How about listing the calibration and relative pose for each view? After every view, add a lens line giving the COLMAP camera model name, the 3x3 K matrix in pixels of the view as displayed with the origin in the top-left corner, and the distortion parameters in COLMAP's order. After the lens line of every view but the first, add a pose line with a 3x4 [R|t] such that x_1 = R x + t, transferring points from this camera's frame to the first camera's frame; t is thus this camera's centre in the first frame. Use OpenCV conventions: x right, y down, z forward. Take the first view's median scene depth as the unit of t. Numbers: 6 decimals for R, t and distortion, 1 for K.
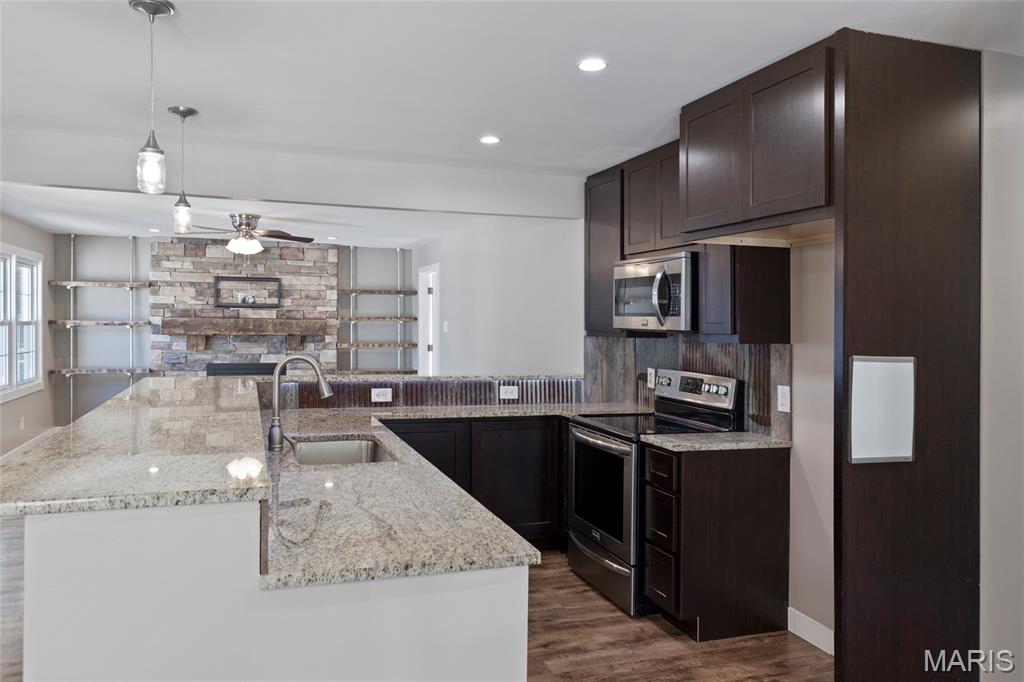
lens RADIAL K [[738.0, 0, 501.7], [0, 738.0, 295.6], [0, 0, 1]] dist [0.013957, -0.002820]
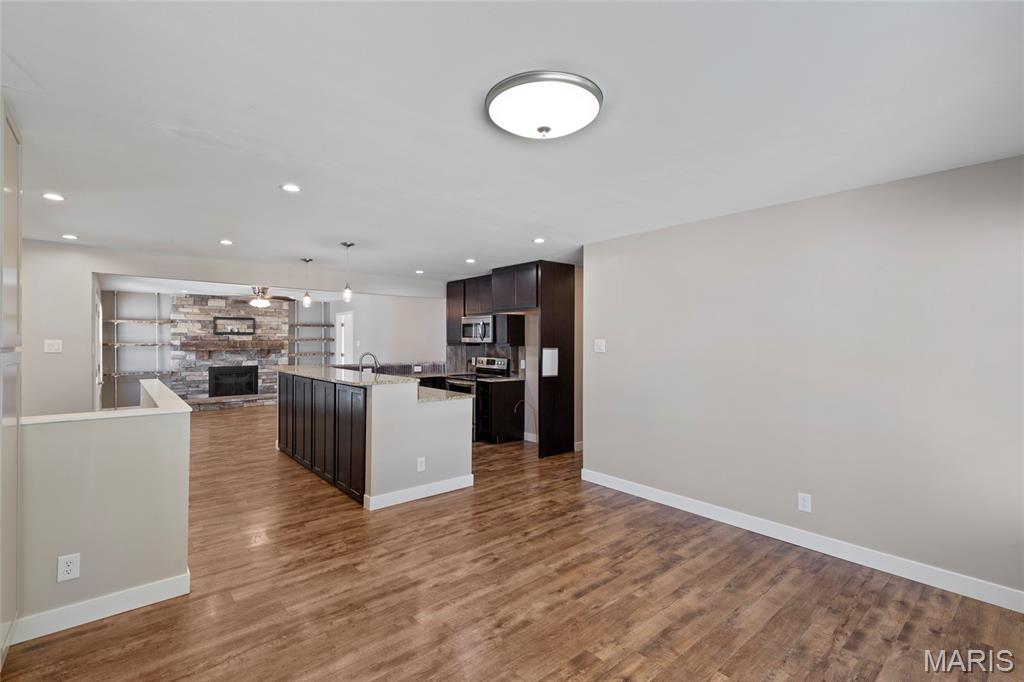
lens RADIAL K [[470.4, 0, 524.2], [0, 470.4, 327.0], [0, 0, 1]] dist [0.004550, 0.000827]
pose [[0.921801, -0.002680, 0.387655, -0.150421], [-0.000509, 0.999967, 0.008122, -0.012157], [-0.387664, -0.007684, 0.921769, -0.324585]]
